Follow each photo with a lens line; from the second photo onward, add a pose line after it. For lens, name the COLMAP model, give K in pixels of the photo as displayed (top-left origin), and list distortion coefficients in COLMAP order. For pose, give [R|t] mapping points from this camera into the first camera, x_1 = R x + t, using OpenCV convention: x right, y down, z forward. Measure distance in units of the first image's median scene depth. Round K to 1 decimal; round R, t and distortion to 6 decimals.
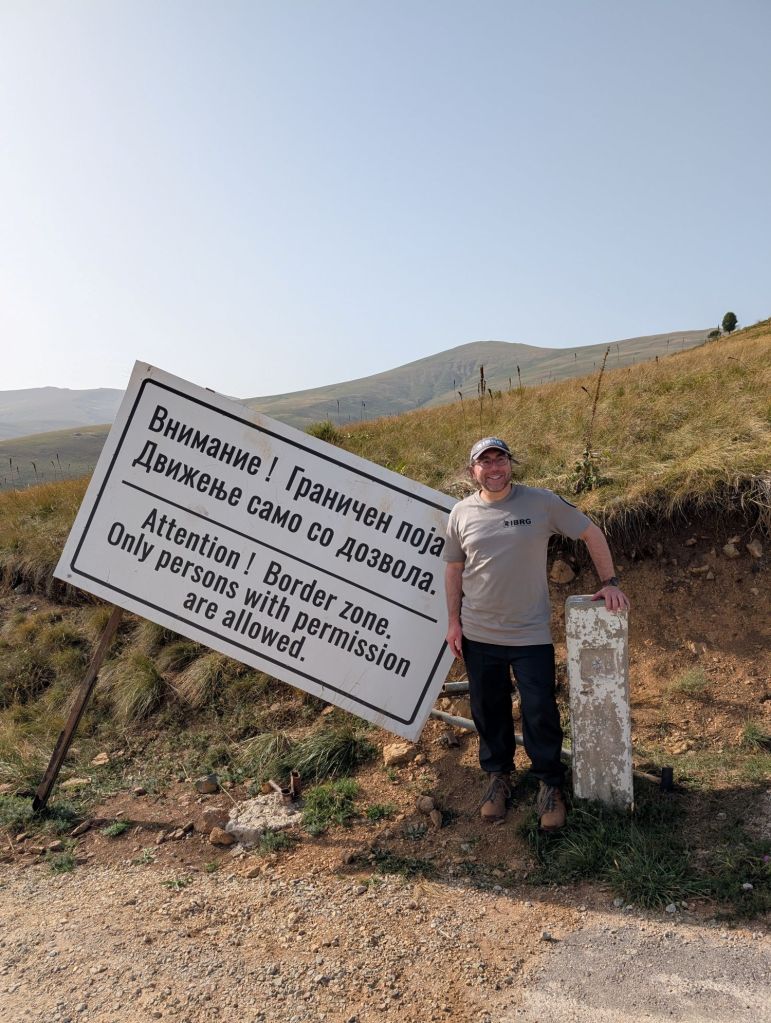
lens RADIAL K [[735.6, 0, 384.0], [0, 735.6, 526.7], [0, 0, 1]] dist [0.037995, -0.038801]
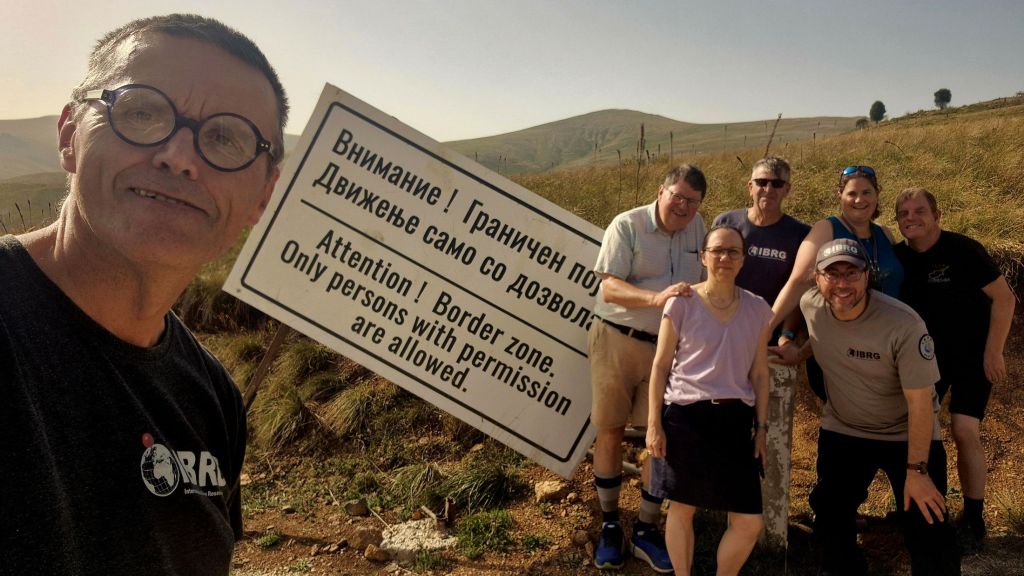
lens RADIAL K [[783.0, 0, 503.5], [0, 783.0, 294.9], [0, 0, 1]] dist [0.068850, -0.007818]
pose [[0.996405, 0.084090, 0.010295, -0.079874], [-0.084062, 0.996455, -0.003183, 0.048229], [-0.010526, 0.002306, 0.999942, -0.082057]]
